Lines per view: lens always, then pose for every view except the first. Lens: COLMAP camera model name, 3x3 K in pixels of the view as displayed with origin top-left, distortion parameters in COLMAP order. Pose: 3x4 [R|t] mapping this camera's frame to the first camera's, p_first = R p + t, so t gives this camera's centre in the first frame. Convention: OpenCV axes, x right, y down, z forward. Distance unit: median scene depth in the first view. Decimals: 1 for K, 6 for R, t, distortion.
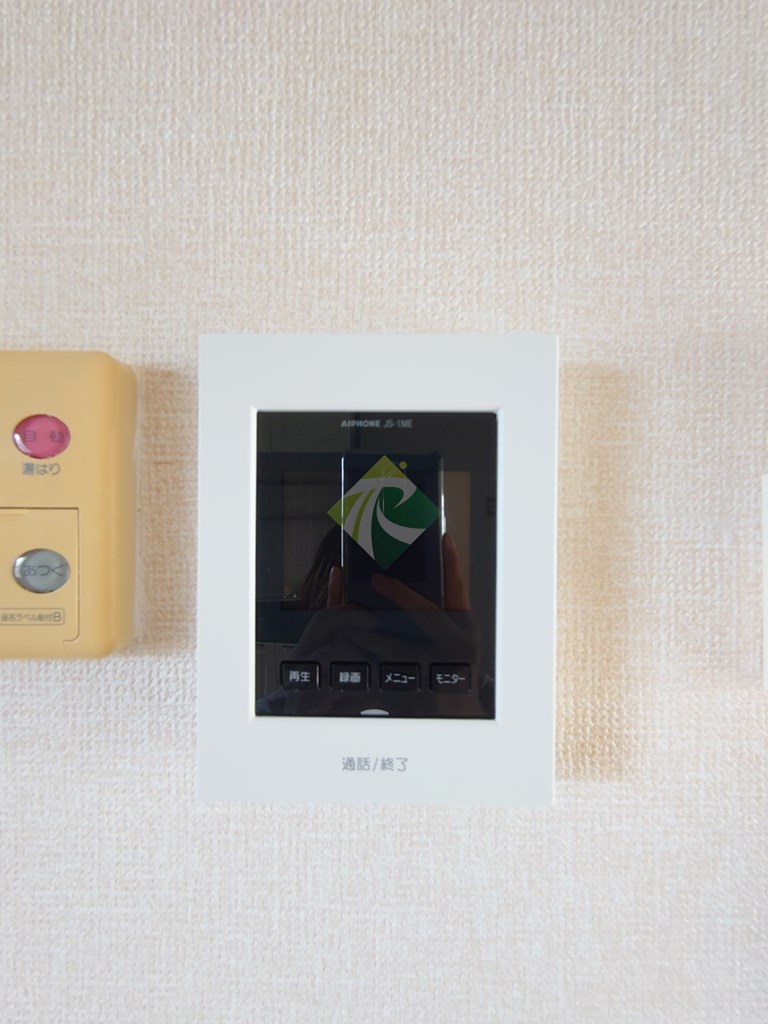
lens RADIAL K [[442.8, 0, 393.3], [0, 442.8, 512.1], [0, 0, 1]] dist [0.003726, -0.001045]
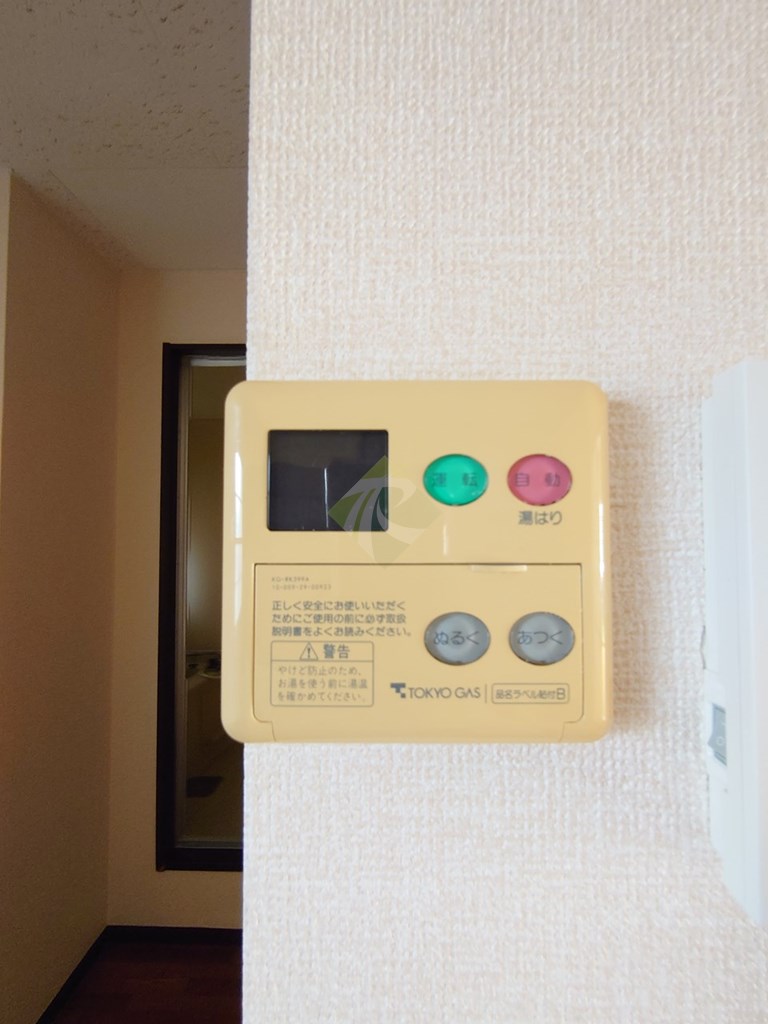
lens RADIAL K [[442.8, 0, 381.0], [0, 442.8, 511.4], [0, 0, 1]] dist [0.003726, -0.001045]
pose [[0.999973, -0.002524, -0.006851, -0.972067], [0.002256, 0.999245, -0.038786, -0.068590], [0.006943, 0.038770, 0.999224, 0.130477]]
